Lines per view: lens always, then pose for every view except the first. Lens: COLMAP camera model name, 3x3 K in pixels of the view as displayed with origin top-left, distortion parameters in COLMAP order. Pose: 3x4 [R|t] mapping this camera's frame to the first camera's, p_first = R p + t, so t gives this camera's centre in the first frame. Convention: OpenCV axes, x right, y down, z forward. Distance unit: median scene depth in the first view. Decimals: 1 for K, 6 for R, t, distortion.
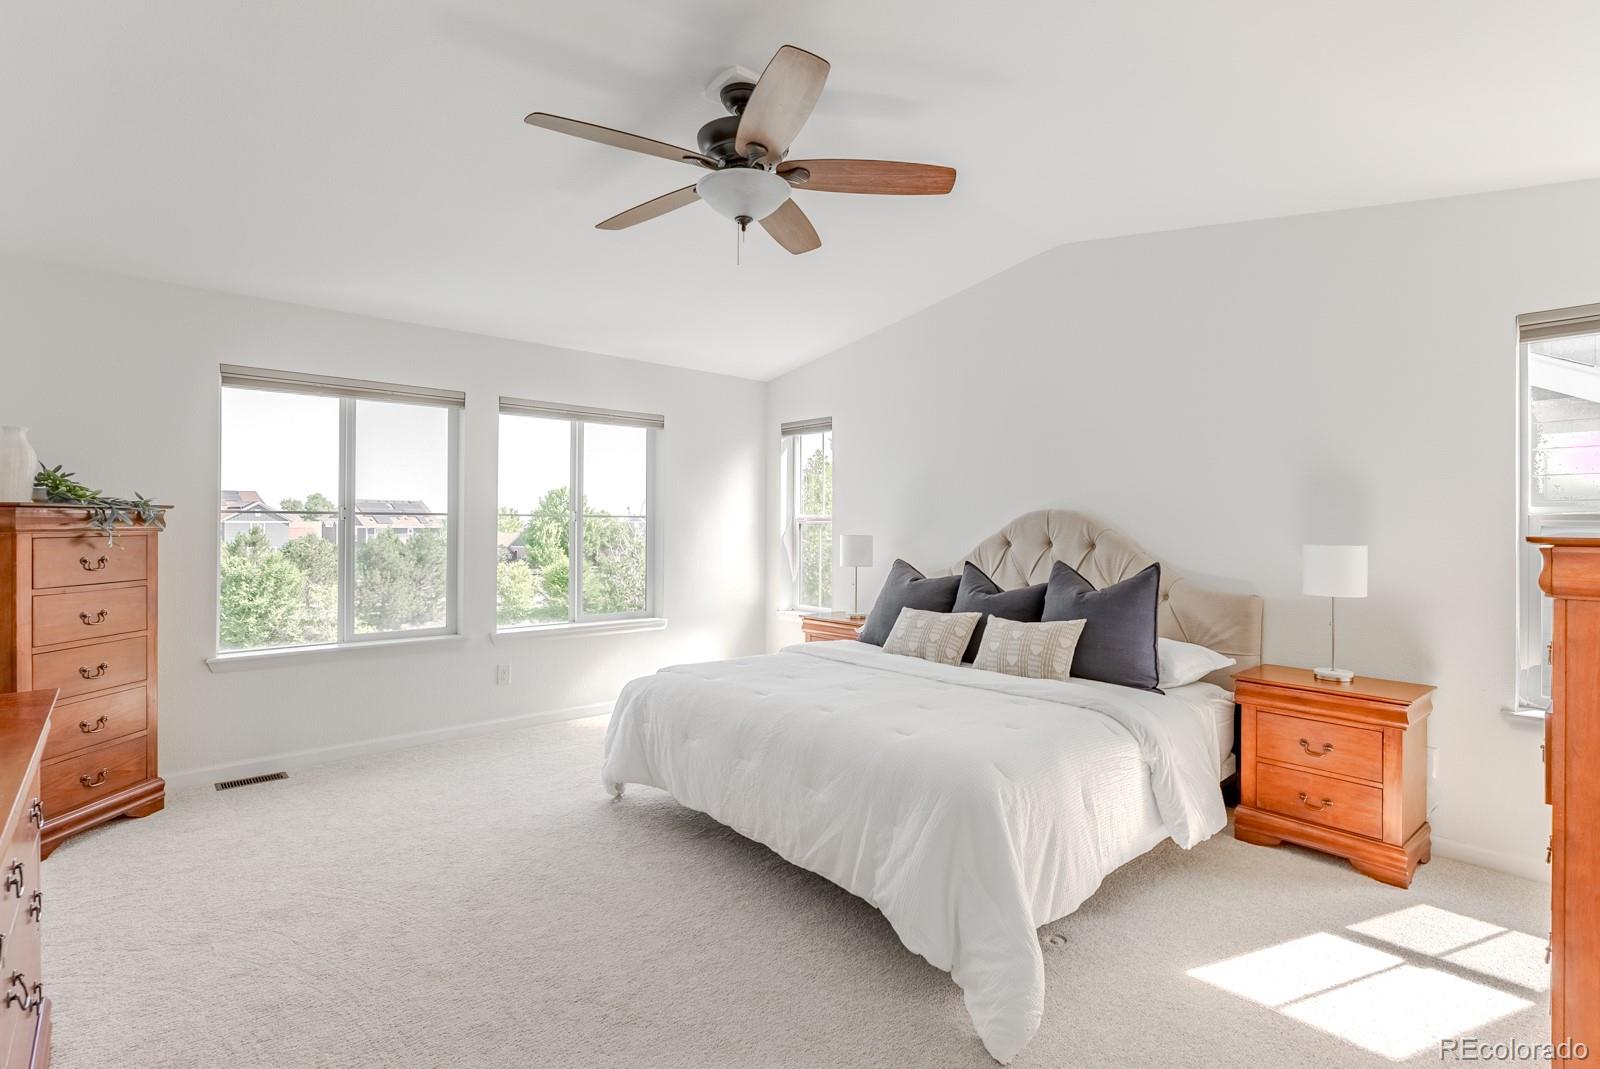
lens RADIAL K [[784.2, 0, 833.0], [0, 784.2, 514.0], [0, 0, 1]] dist [-0.004076, -0.000733]
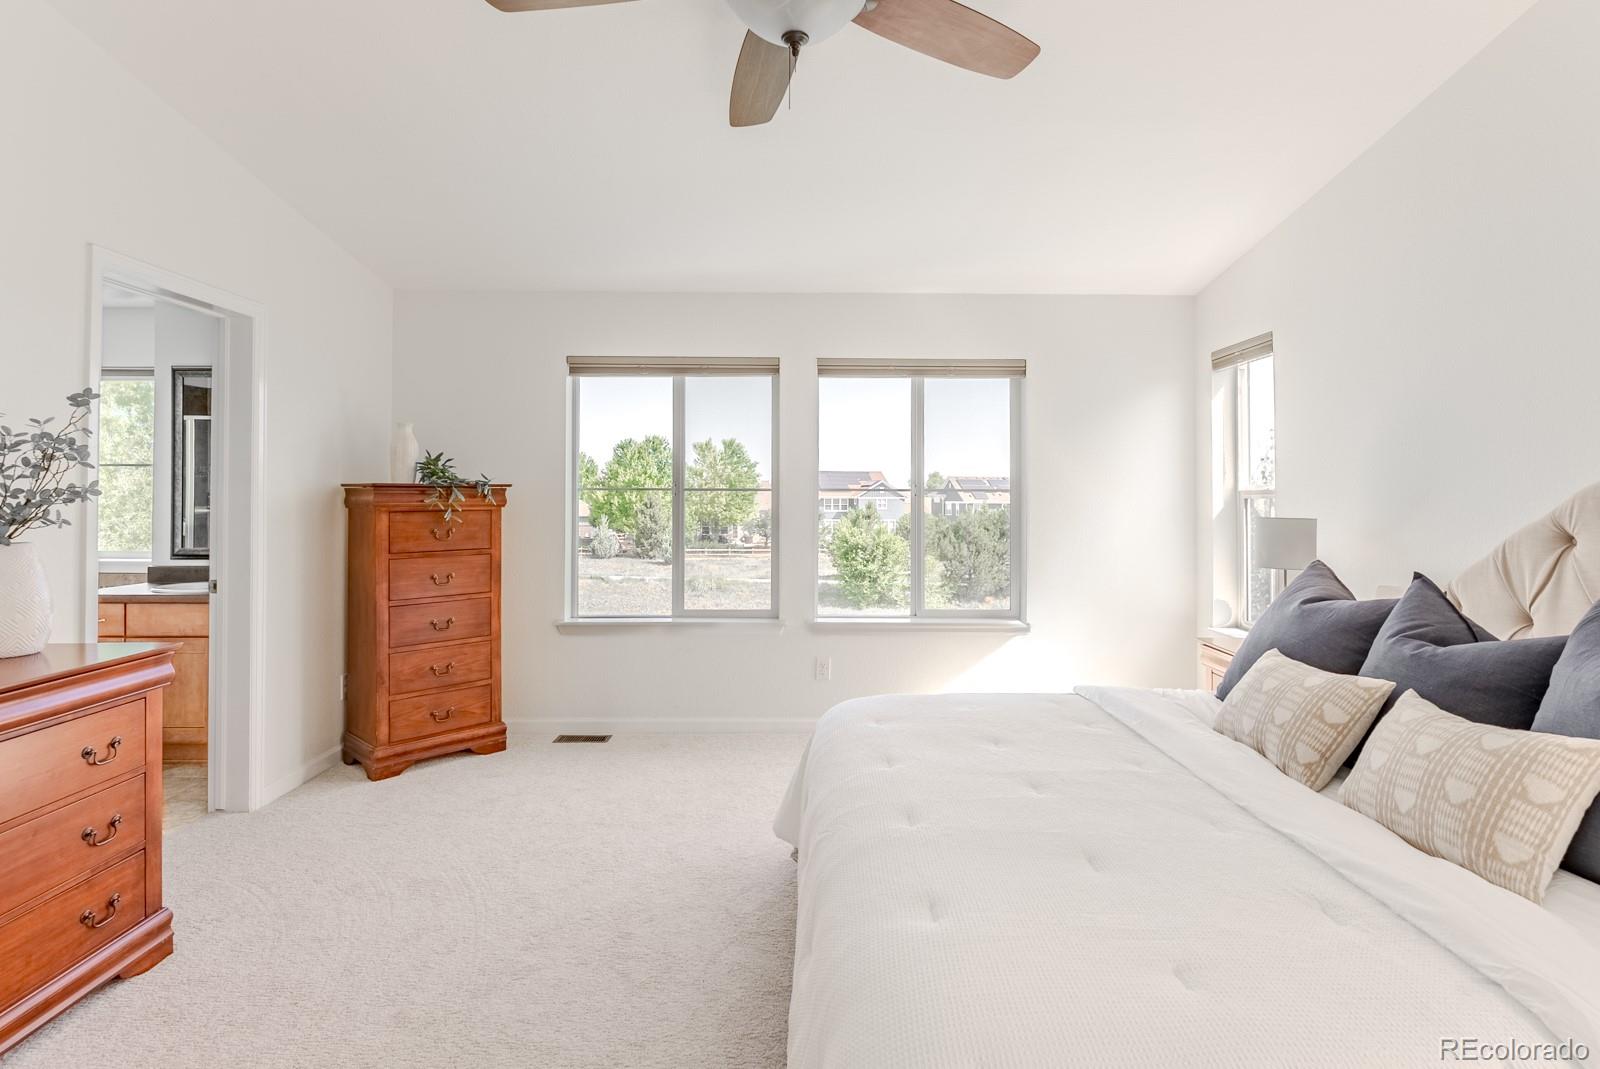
lens RADIAL K [[835.6, 0, 800.9], [0, 835.6, 479.8], [0, 0, 1]] dist [-0.004801, 0.001241]
pose [[0.732414, -0.017475, -0.680635, 0.218084], [0.010151, 0.999840, -0.014747, 0.003565], [0.680784, 0.003892, 0.732474, 0.295653]]
